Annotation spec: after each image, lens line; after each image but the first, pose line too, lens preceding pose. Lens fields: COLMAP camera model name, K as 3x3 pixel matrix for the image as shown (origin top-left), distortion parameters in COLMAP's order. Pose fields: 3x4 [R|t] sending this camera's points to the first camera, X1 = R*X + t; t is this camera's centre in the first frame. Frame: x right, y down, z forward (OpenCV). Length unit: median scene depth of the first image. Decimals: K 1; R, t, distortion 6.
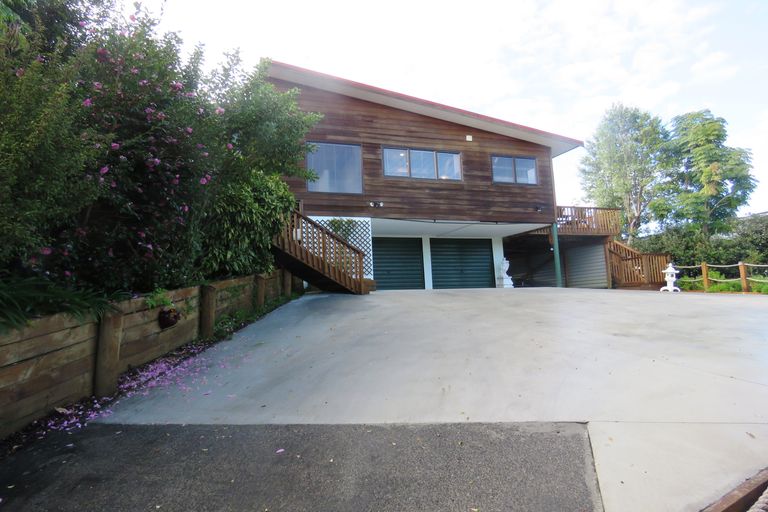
lens RADIAL K [[486.3, 0, 384.0], [0, 486.3, 256.0], [0, 0, 1]] dist [-0.005398, -0.001098]
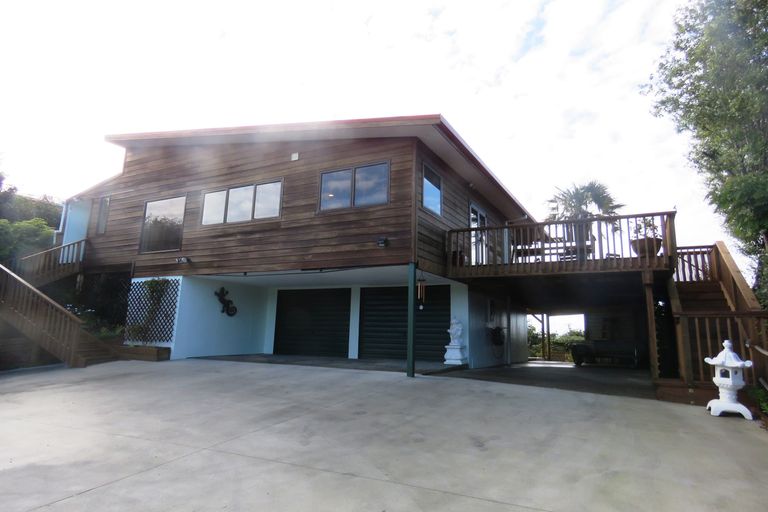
lens RADIAL K [[486.3, 0, 384.0], [0, 486.3, 256.0], [0, 0, 1]] dist [-0.005398, -0.001098]
pose [[0.676183, -0.068713, -0.733522, 0.795719], [0.027454, 0.997300, -0.068116, -0.039399], [0.736222, 0.025921, 0.676244, 0.607765]]
